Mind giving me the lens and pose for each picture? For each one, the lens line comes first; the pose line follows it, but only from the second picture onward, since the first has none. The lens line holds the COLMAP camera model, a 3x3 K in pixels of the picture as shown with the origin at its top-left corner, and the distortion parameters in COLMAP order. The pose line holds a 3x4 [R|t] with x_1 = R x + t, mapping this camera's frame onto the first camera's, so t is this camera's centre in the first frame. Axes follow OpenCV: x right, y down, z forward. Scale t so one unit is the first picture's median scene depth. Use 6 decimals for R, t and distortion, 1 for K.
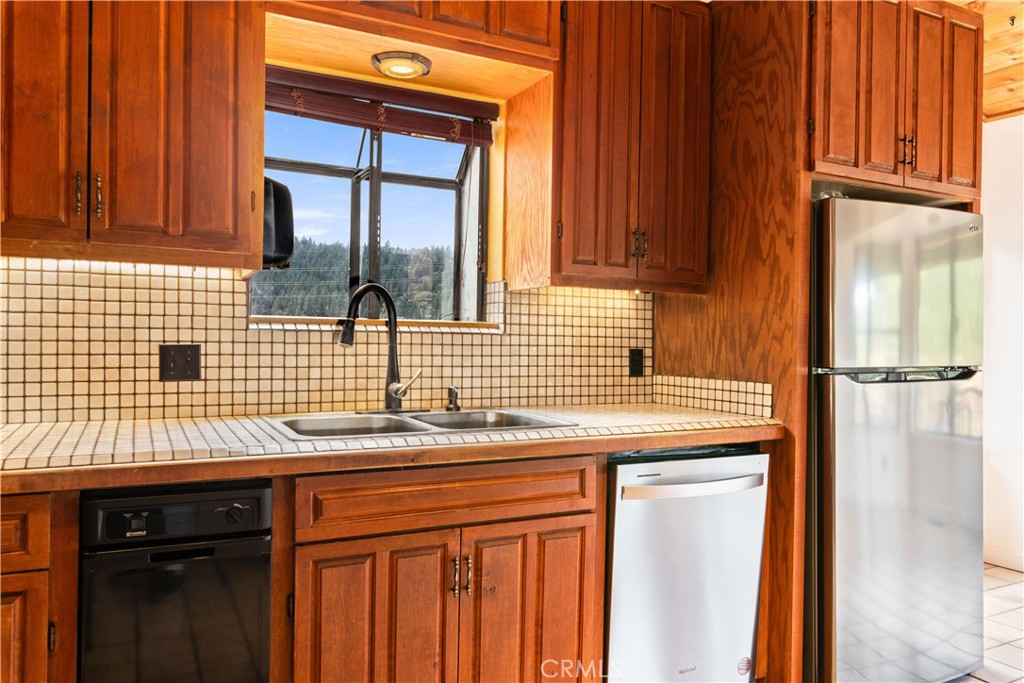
lens RADIAL K [[727.7, 0, 512.0], [0, 727.7, 341.5], [0, 0, 1]] dist [-0.000826, -0.000396]
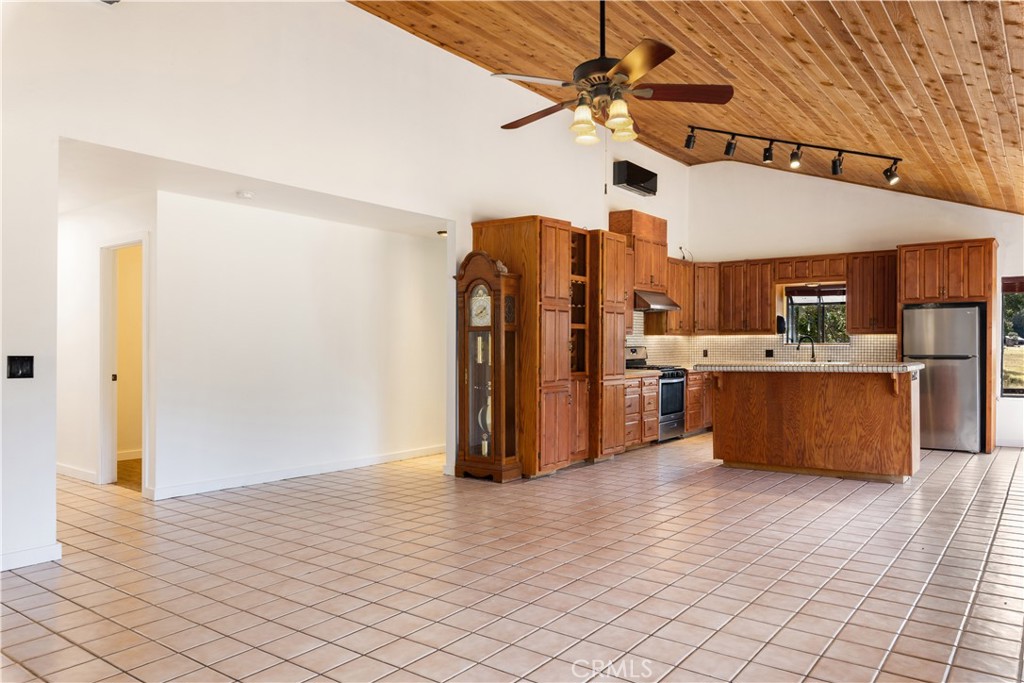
lens RADIAL K [[740.0, 0, 512.0], [0, 740.0, 341.5], [0, 0, 1]] dist [-0.001929, -0.004475]
pose [[0.439191, -0.019169, -0.898189, 2.729570], [0.001904, 0.999790, -0.020407, 0.039012], [0.898391, 0.007252, 0.439136, -2.298180]]
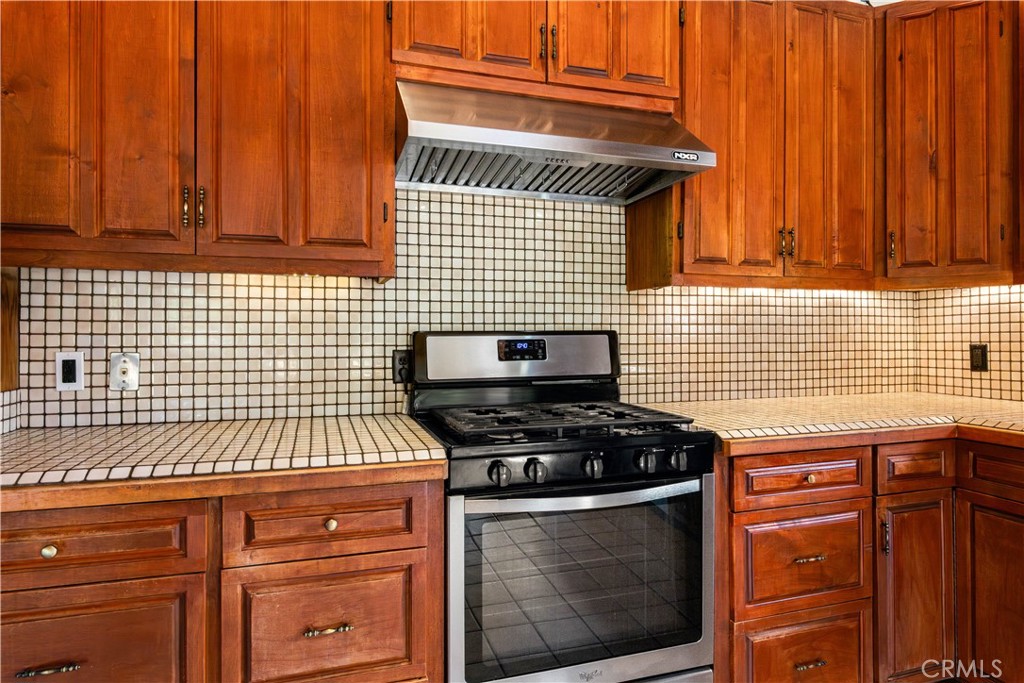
lens RADIAL K [[611.8, 0, 512.5], [0, 611.8, 328.0], [0, 0, 1]] dist [-0.002044, -0.001169]
pose [[-0.159040, -0.023790, -0.986985, 0.369373], [-0.008607, 0.999705, -0.022710, 0.003290], [0.987235, 0.004883, -0.159198, 0.086025]]
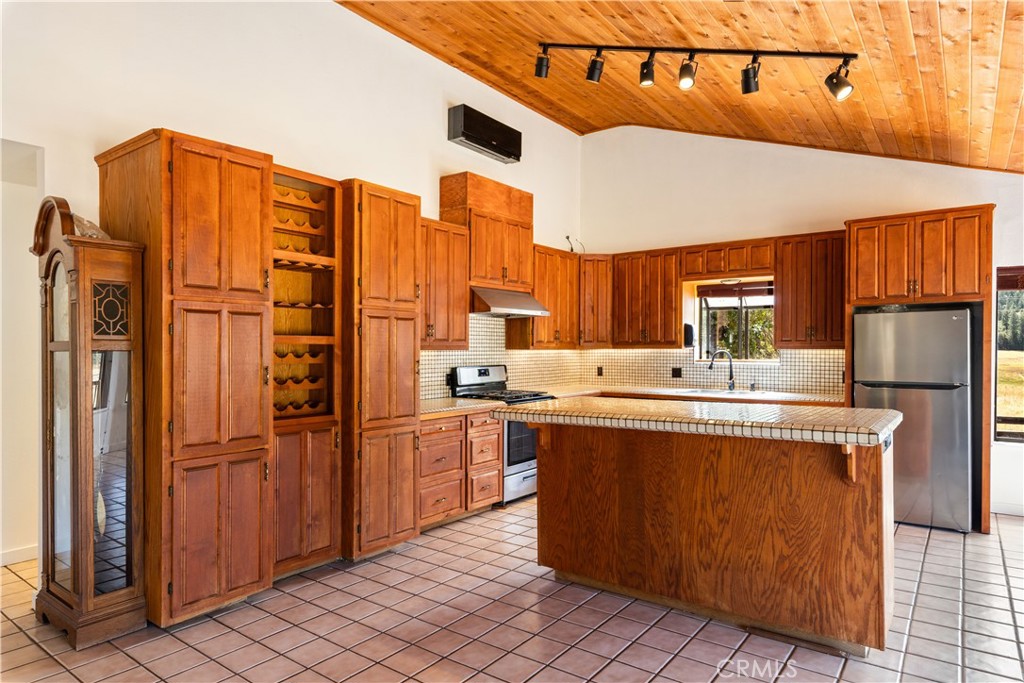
lens RADIAL K [[609.1, 0, 524.7], [0, 609.1, 346.7], [0, 0, 1]] dist [0.001387, 0.000920]
pose [[0.445884, -0.018430, -0.894901, 1.683514], [0.002115, 0.999807, -0.019536, -0.038422], [0.895088, 0.006818, 0.445837, -0.923788]]
